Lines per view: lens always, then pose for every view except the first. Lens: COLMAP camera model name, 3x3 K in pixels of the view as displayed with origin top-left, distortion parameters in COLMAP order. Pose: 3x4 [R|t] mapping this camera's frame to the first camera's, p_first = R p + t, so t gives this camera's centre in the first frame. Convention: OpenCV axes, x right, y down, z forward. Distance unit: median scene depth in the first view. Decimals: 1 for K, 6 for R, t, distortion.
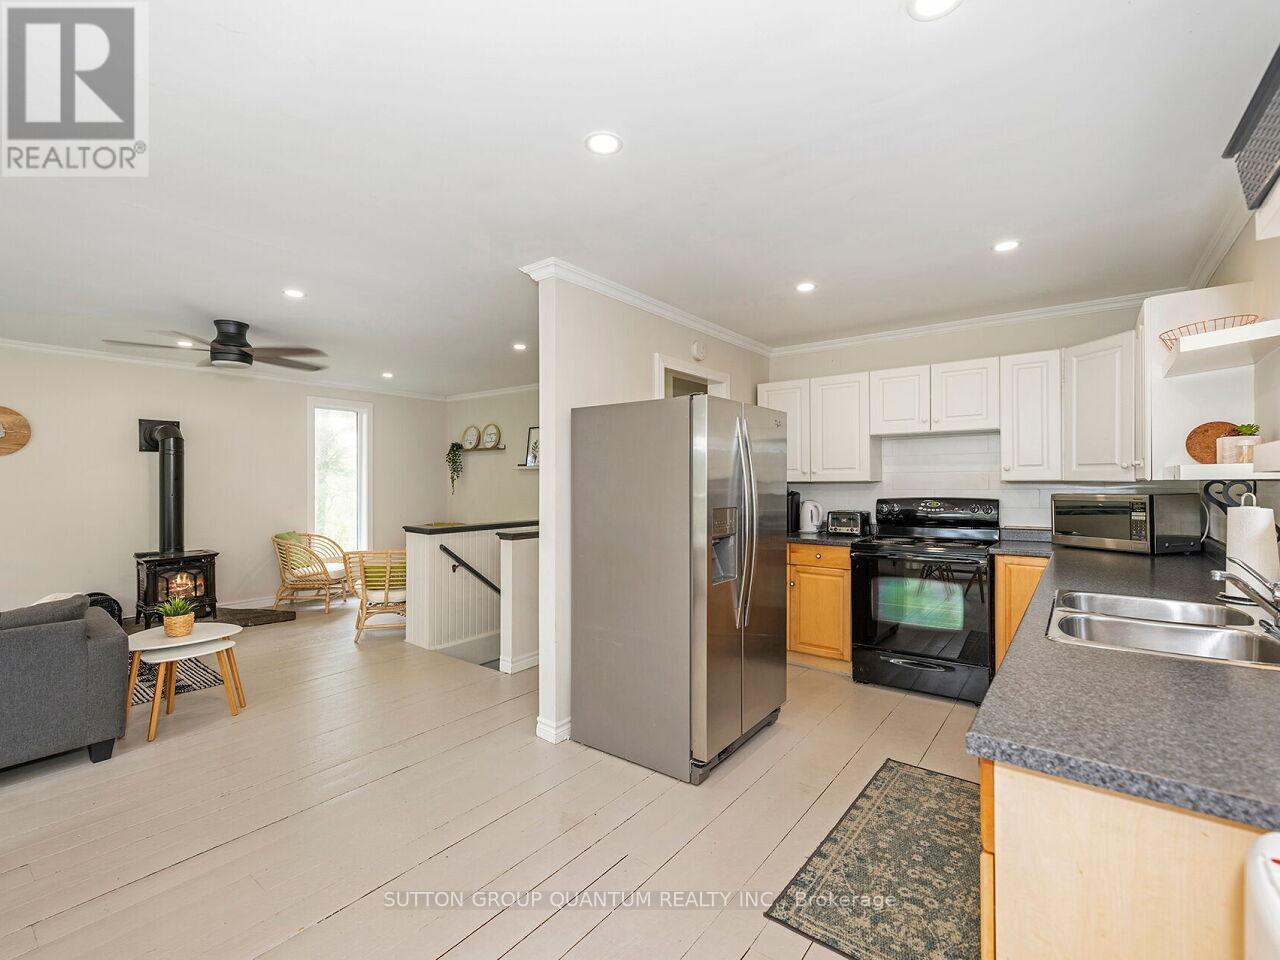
lens RADIAL K [[574.4, 0, 640.0], [0, 574.4, 480.0], [0, 0, 1]] dist [0.000428, 0.000041]
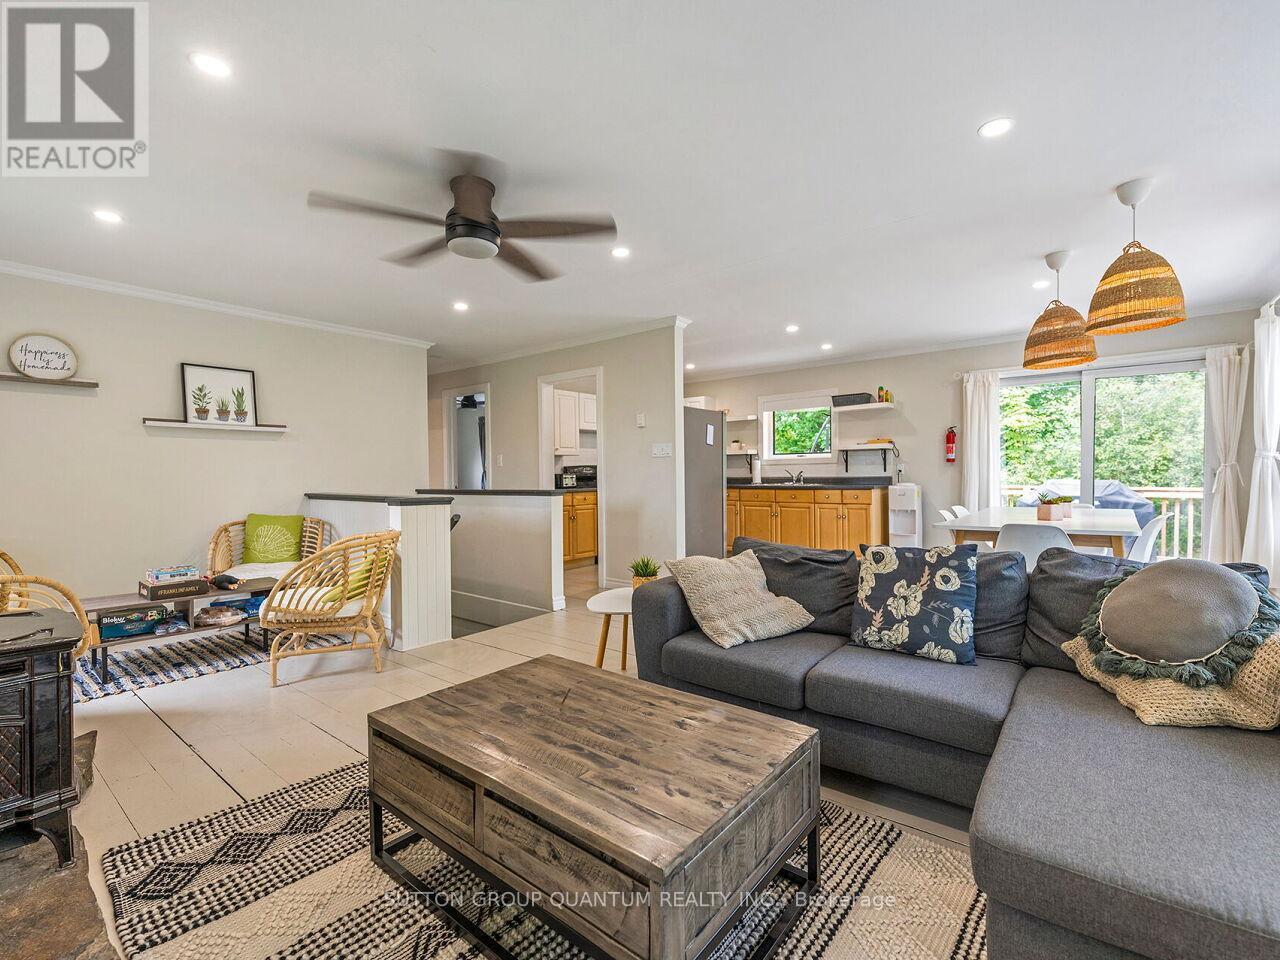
lens RADIAL K [[641.8, 0, 640.0], [0, 641.8, 480.0], [0, 0, 1]] dist [0.024675, 0.000485]
pose [[0.087719, 0.002922, 0.996141, -1.832677], [0.003042, 0.999990, -0.003201, 0.100753], [-0.996141, 0.003311, 0.087709, 0.759838]]
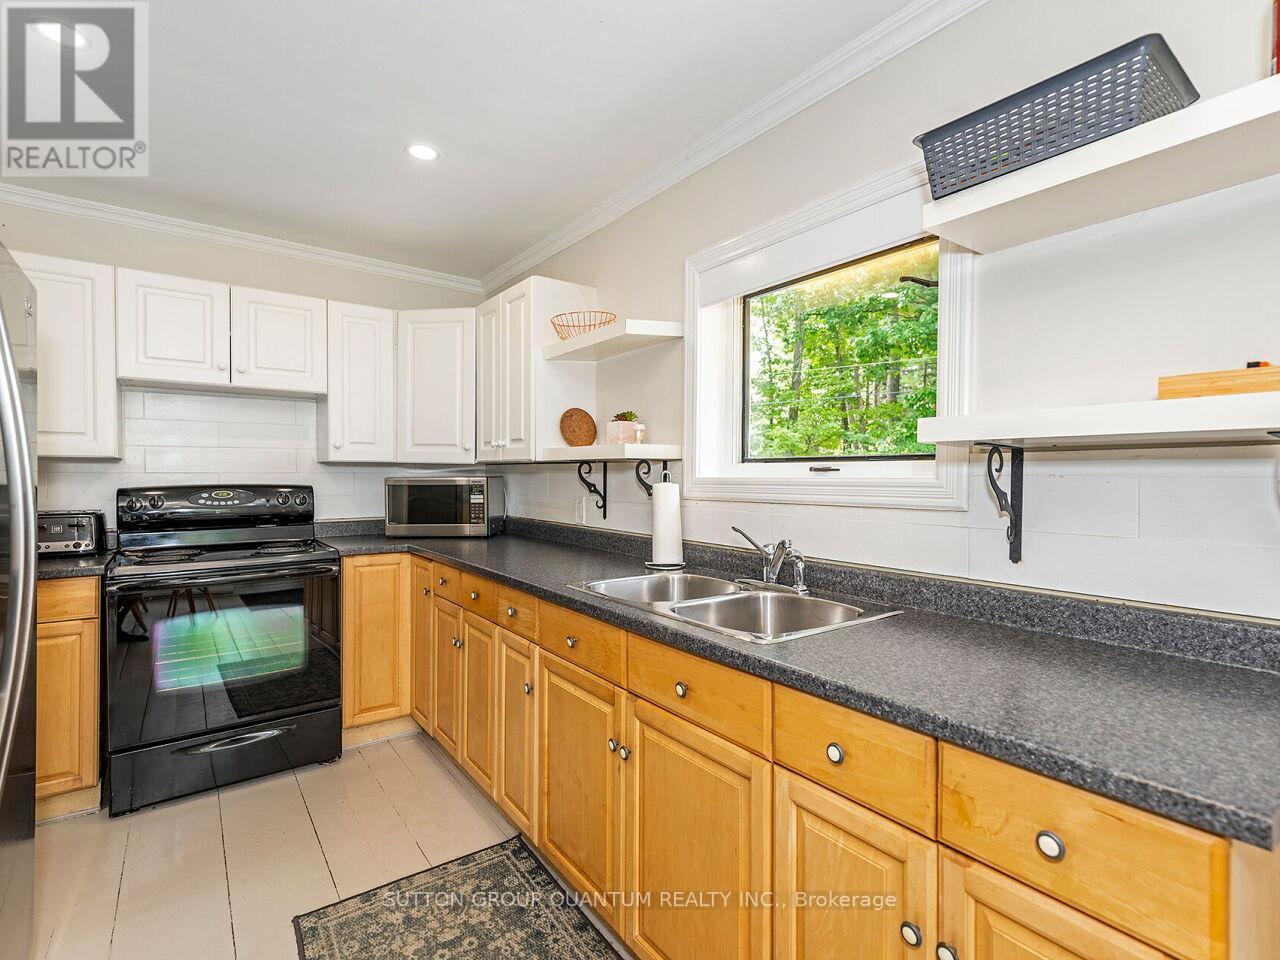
lens RADIAL K [[641.8, 0, 640.0], [0, 641.8, 480.0], [0, 0, 1]] dist [0.024675, 0.000485]
pose [[0.292507, -0.003098, 0.956258, -0.086616], [-0.010935, 0.999919, 0.006585, 0.017646], [-0.956201, -0.012383, 0.292449, 0.366309]]
